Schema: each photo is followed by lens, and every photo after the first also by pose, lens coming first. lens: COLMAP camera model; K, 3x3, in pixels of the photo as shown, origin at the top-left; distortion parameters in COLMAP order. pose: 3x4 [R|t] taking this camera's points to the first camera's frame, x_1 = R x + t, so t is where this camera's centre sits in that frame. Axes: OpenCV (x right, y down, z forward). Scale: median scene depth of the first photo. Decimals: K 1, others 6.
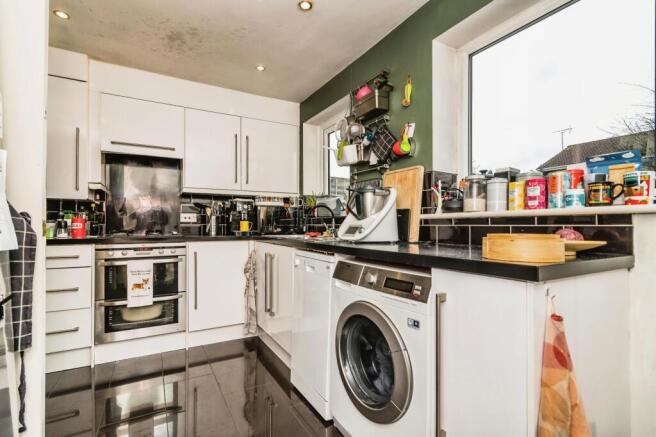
lens RADIAL K [[308.2, 0, 326.2], [0, 308.2, 224.0], [0, 0, 1]] dist [-0.000066, -0.000093]
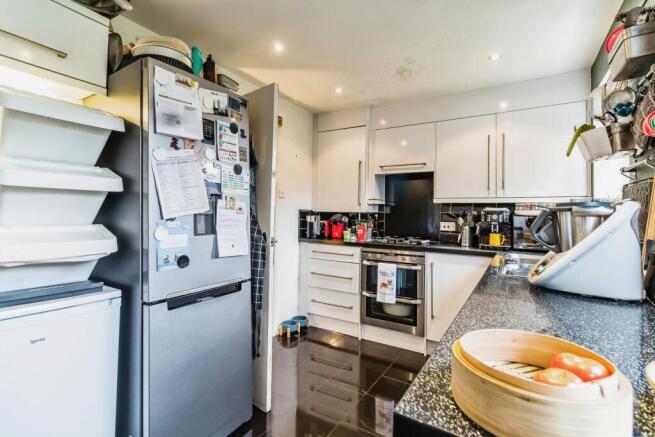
lens RADIAL K [[313.6, 0, 326.6], [0, 313.6, 206.9], [0, 0, 1]] dist [0.000228, 0.000015]
pose [[0.479486, -0.014844, -0.877424, 0.347366], [-0.018856, 0.999452, -0.027213, -0.064220], [0.877347, 0.029593, 0.478944, 0.202962]]
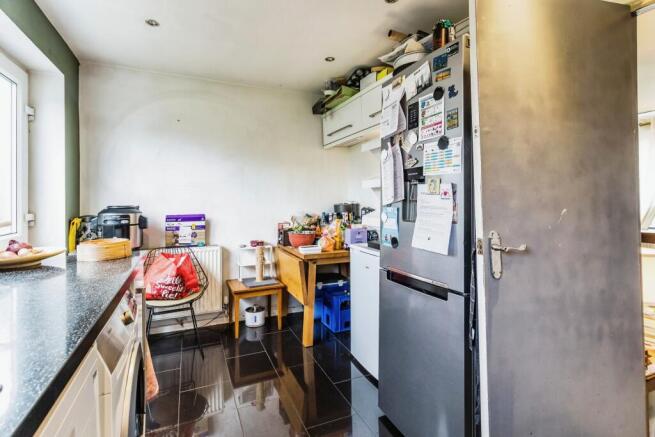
lens RADIAL K [[313.2, 0, 328.2], [0, 313.2, 196.9], [0, 0, 1]] dist [0.000346, 0.000106]
pose [[-0.996025, 0.005467, 0.088901, -0.244226], [0.004722, 0.999952, -0.008584, -0.065085], [-0.088944, -0.008130, -0.996003, 0.965797]]
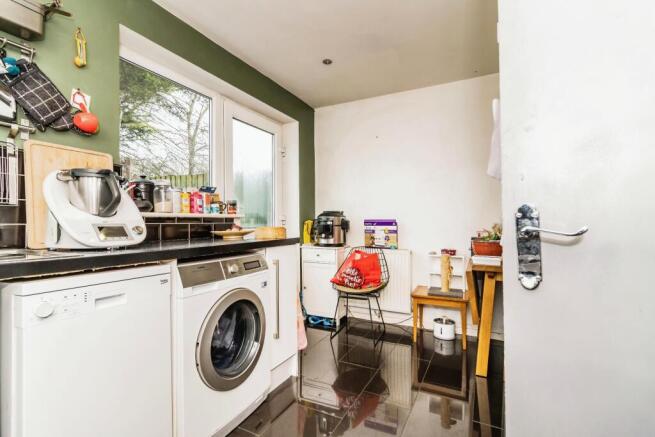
lens RADIAL K [[307.7, 0, 325.7], [0, 307.7, 224.0], [0, 0, 1]] dist [-0.000066, -0.000093]
pose [[-0.547236, 0.000501, 0.836978, -0.567151], [0.003376, 0.999993, 0.001608, 0.003995], [-0.836971, 0.003705, -0.547234, 0.743182]]
